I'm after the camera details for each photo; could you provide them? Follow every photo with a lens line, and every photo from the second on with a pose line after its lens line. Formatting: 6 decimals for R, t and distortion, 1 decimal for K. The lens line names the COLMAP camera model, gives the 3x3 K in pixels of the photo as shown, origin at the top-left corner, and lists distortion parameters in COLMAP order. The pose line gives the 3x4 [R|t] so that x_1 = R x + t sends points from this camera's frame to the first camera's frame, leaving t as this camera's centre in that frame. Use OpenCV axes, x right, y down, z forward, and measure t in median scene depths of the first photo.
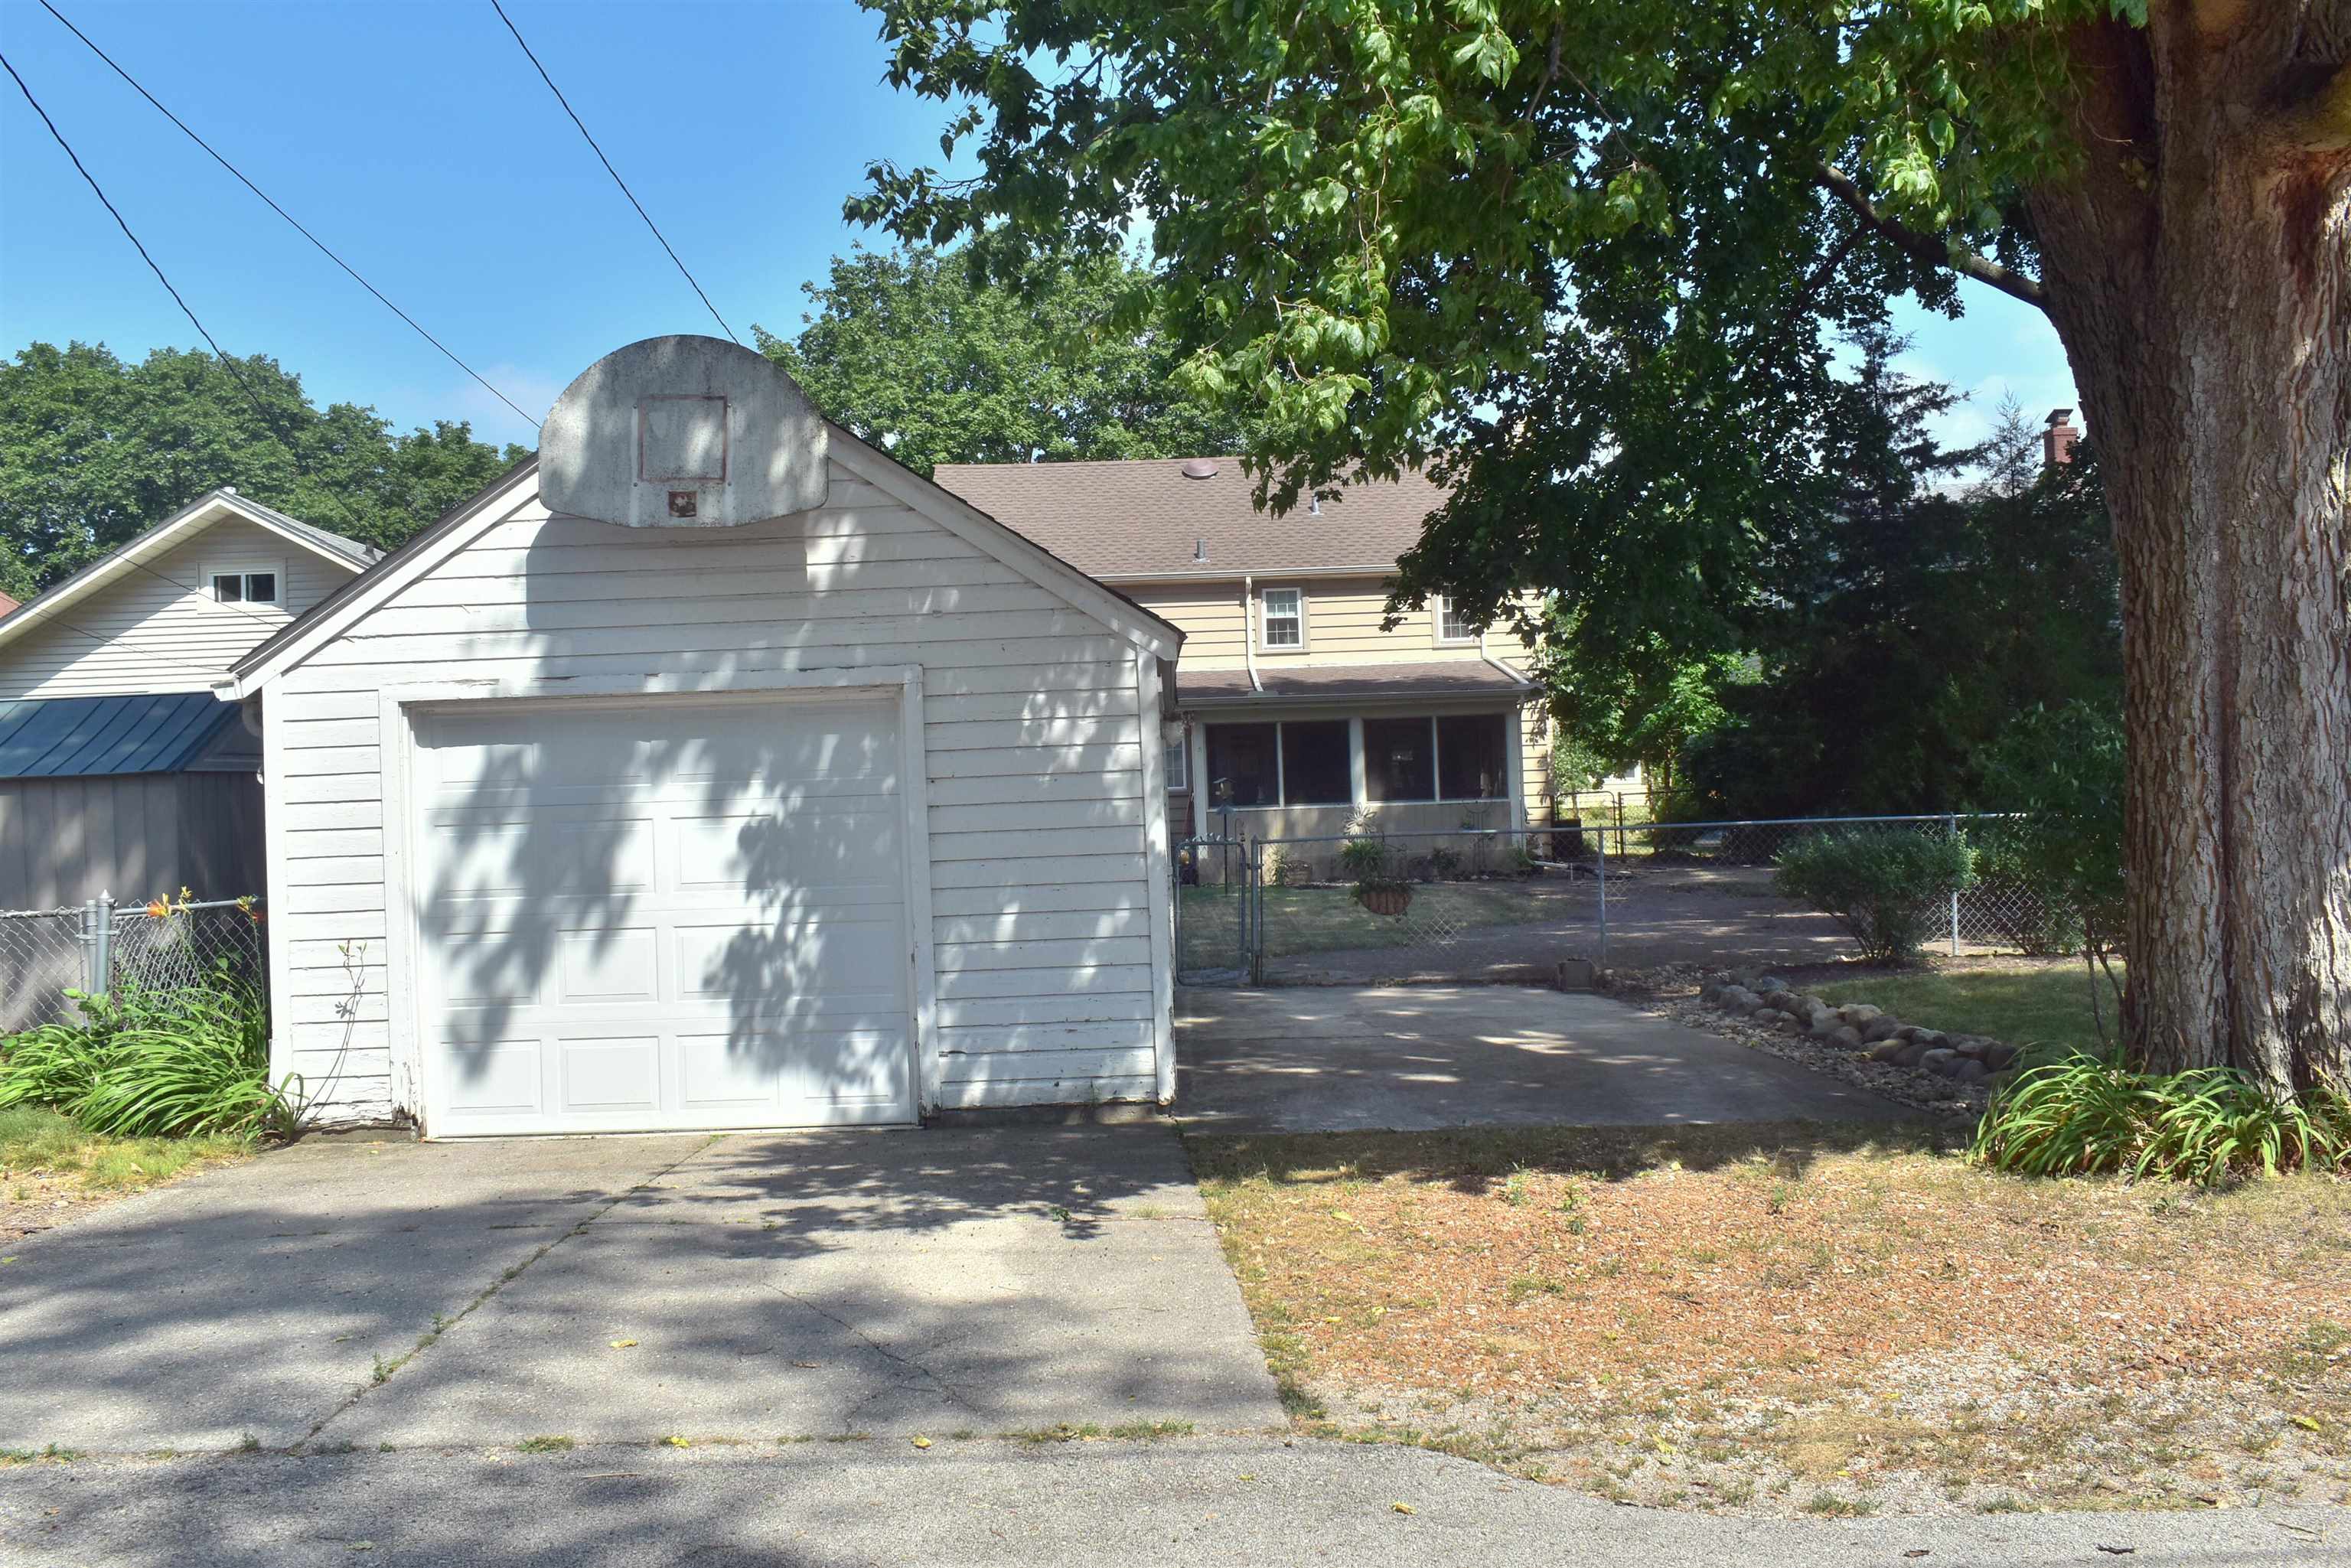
lens RADIAL K [[2111.1, 0, 1175.1], [0, 2111.1, 764.8], [0, 0, 1]] dist [-0.024684, 0.001799]
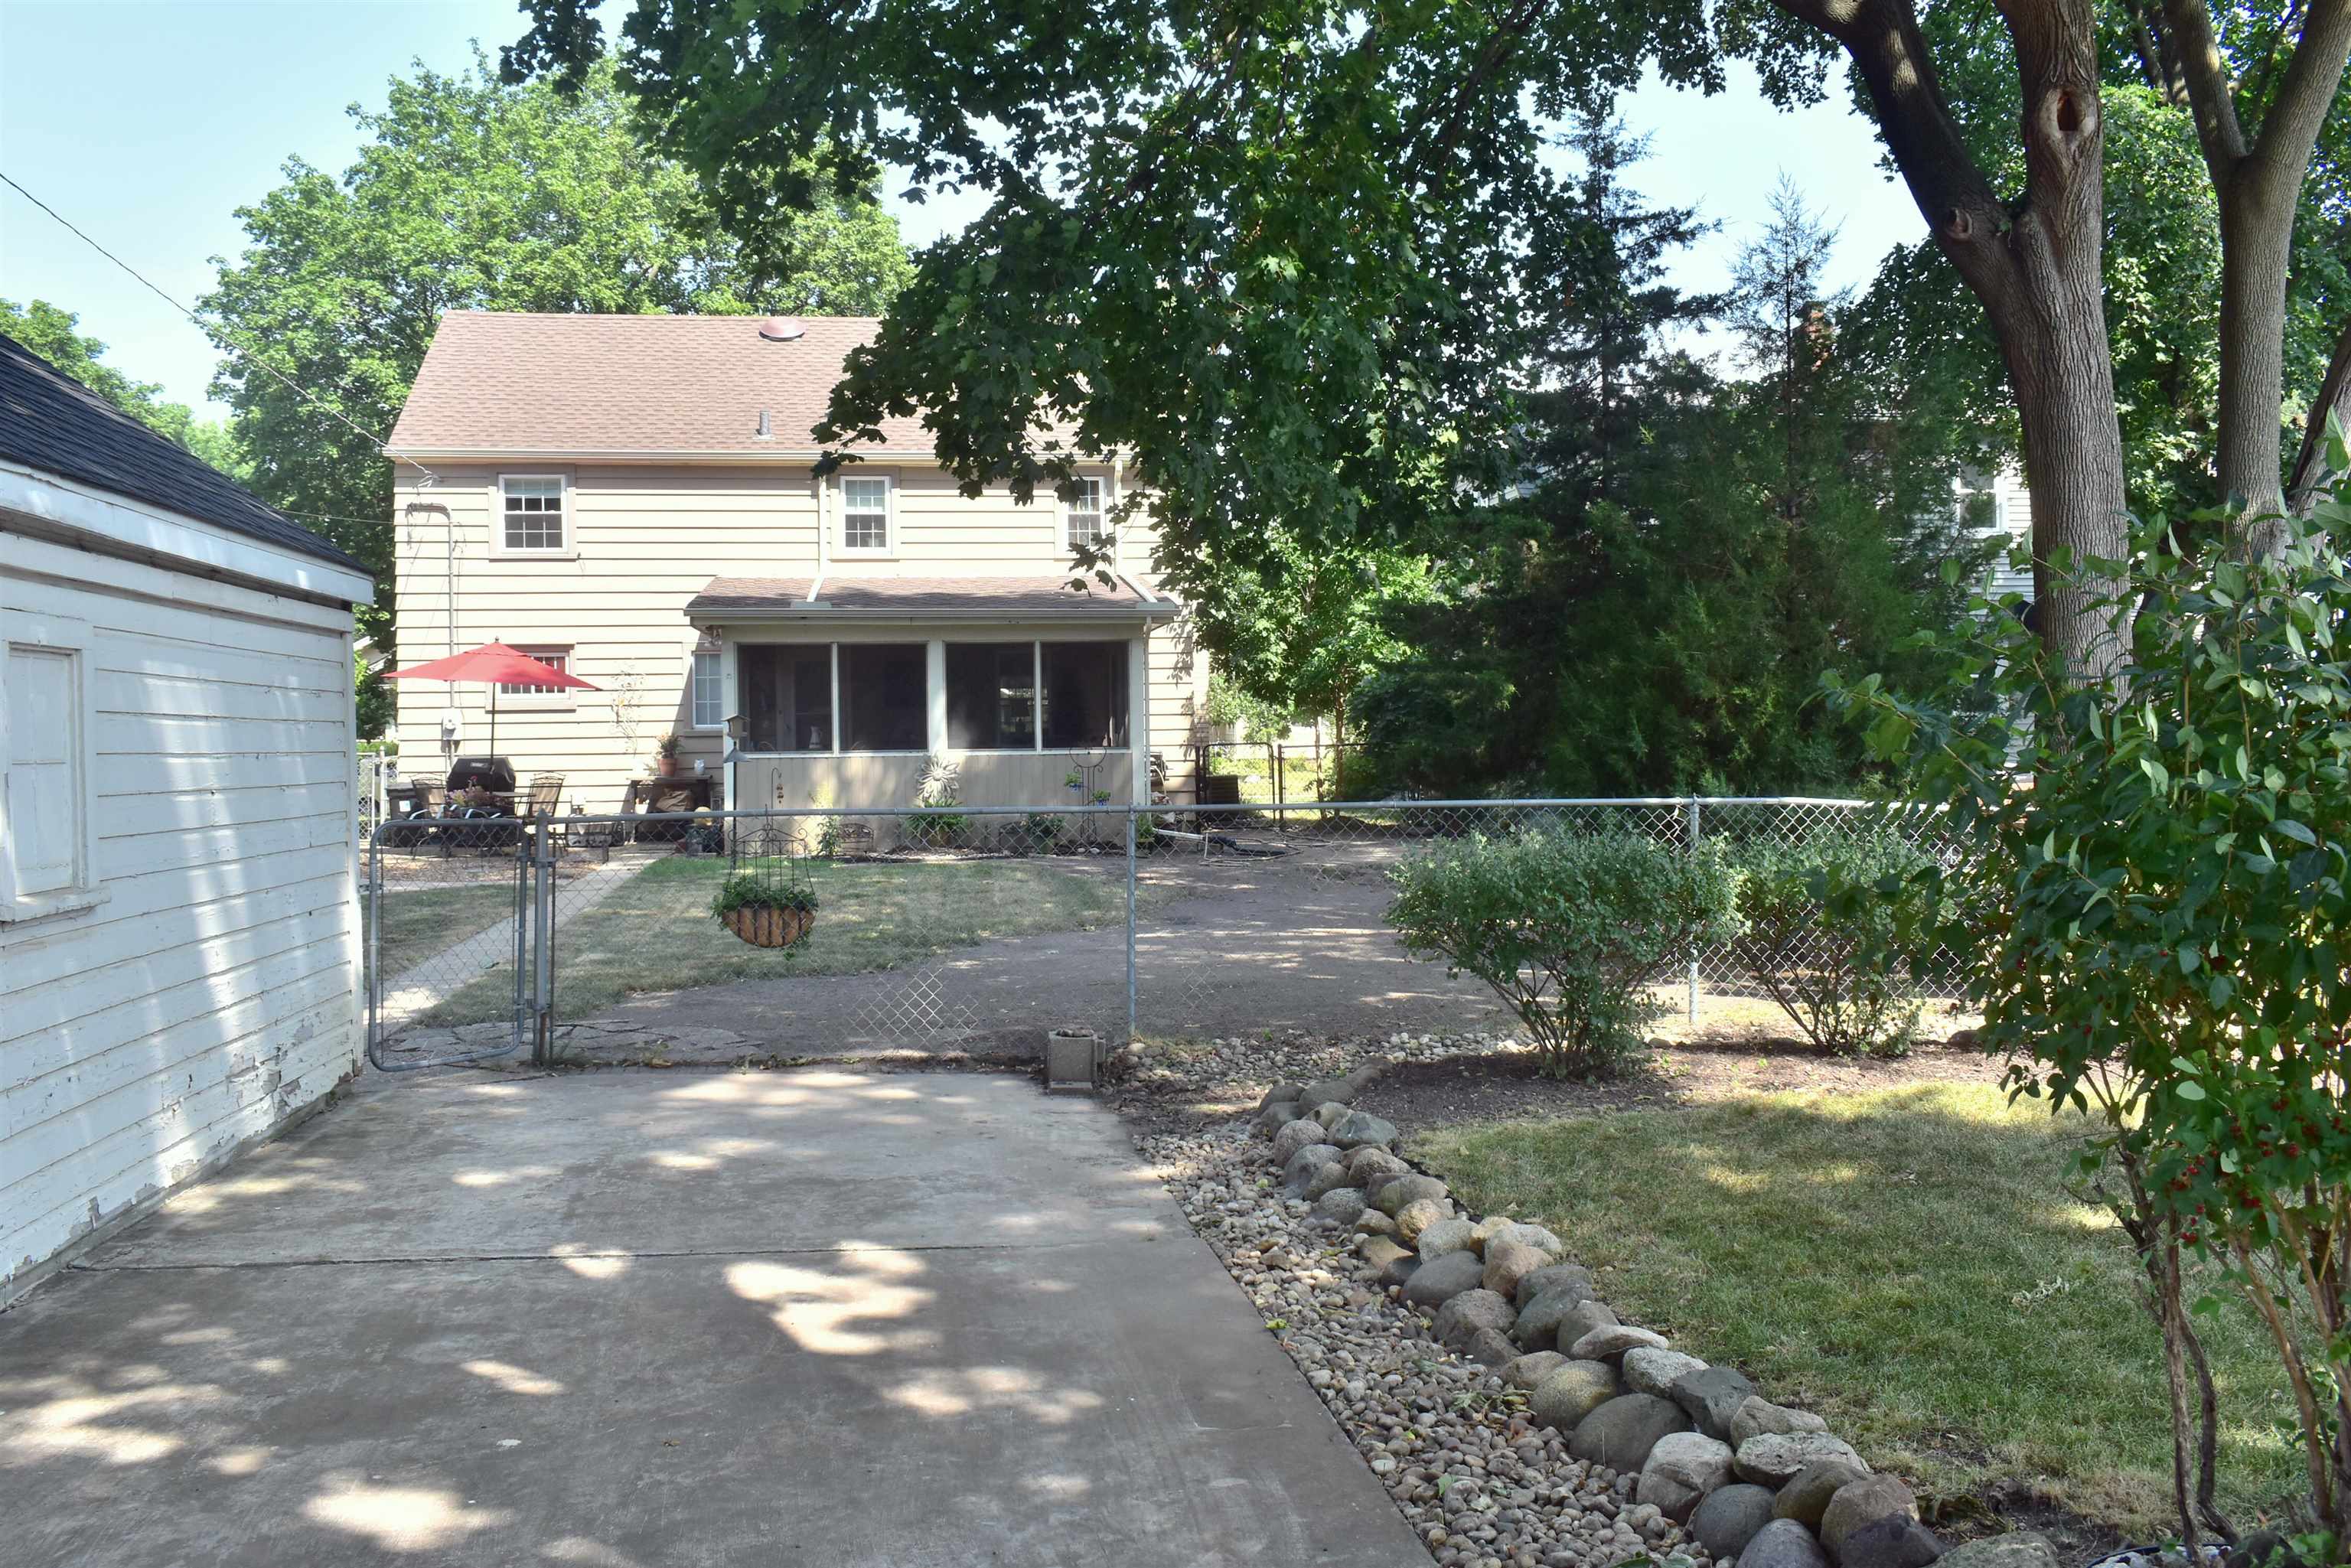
lens RADIAL K [[2111.1, 0, 1175.1], [0, 2111.1, 764.8], [0, 0, 1]] dist [-0.024684, 0.001799]
pose [[0.991896, 0.021201, 0.125275, 0.076129], [-0.024647, 0.999357, 0.026028, 0.000850], [-0.124642, -0.028905, 0.991781, 0.220530]]
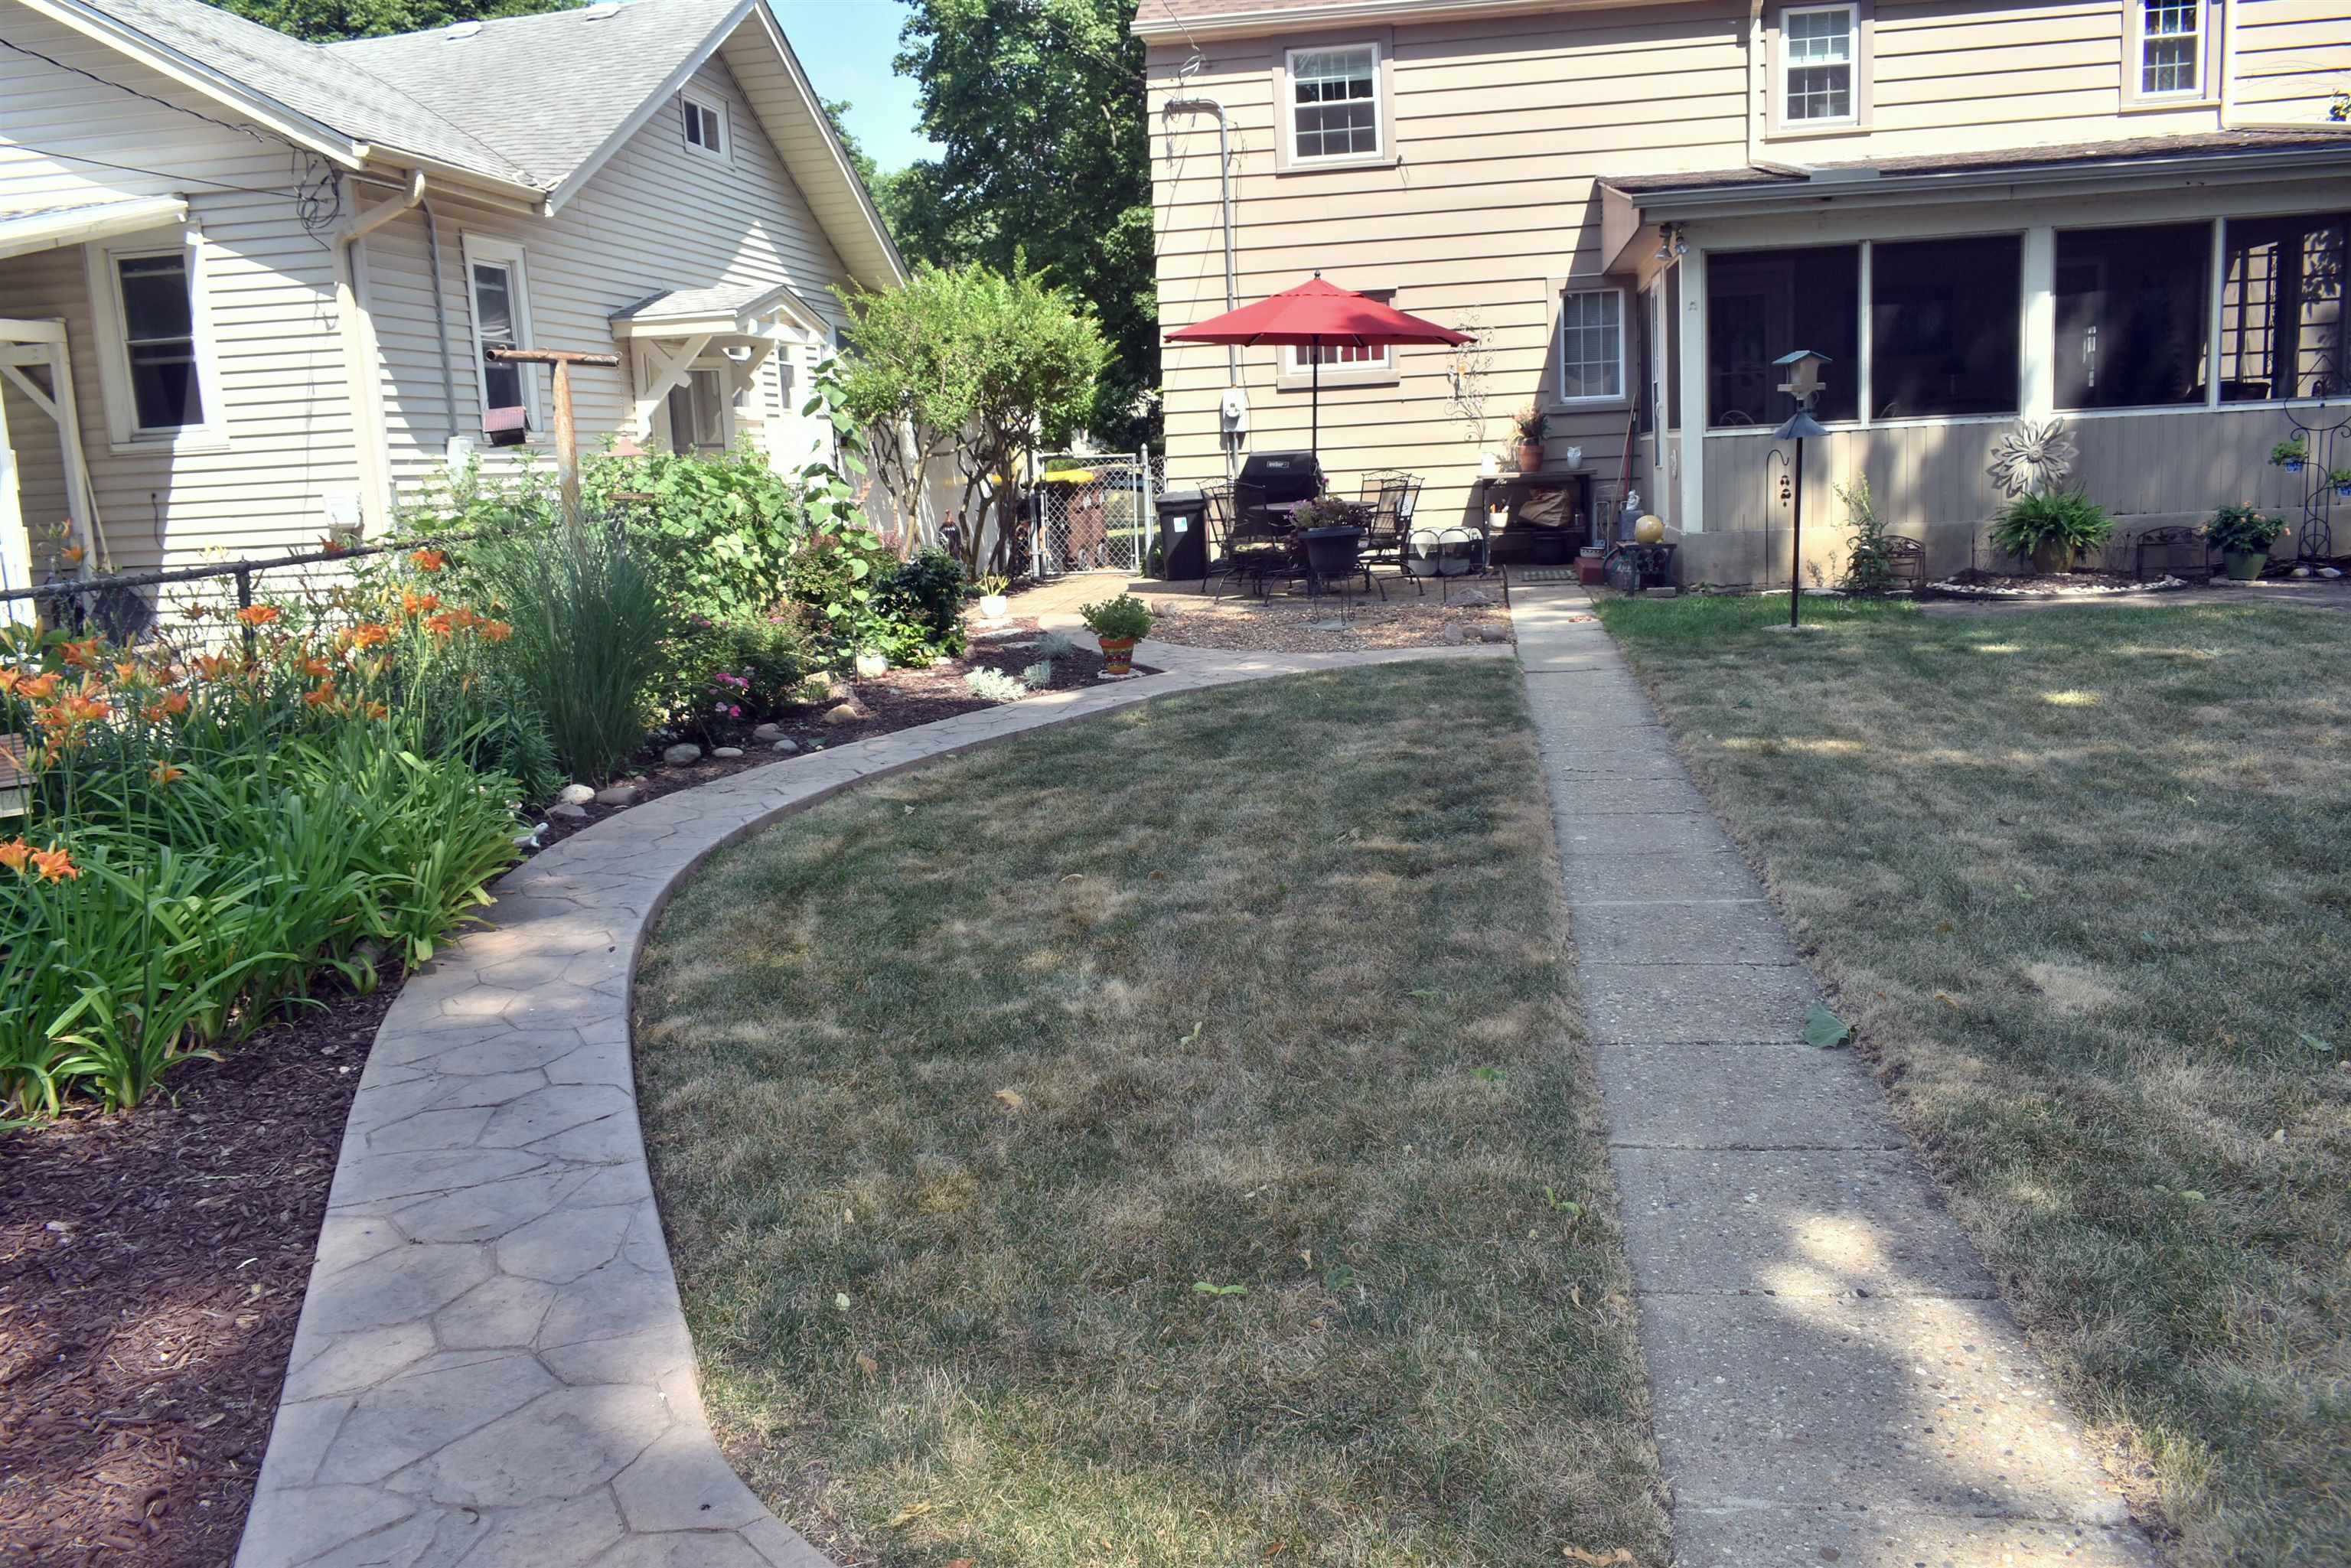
lens RADIAL K [[1822.9, 0, 1174.5], [0, 1822.9, 769.5], [0, 0, 1]] dist [-0.021400, 0.014630]
pose [[0.987127, 0.011622, -0.159513, -0.037540], [0.019203, 0.981529, 0.190349, 0.015266], [0.158779, -0.190962, 0.968671, 0.553779]]
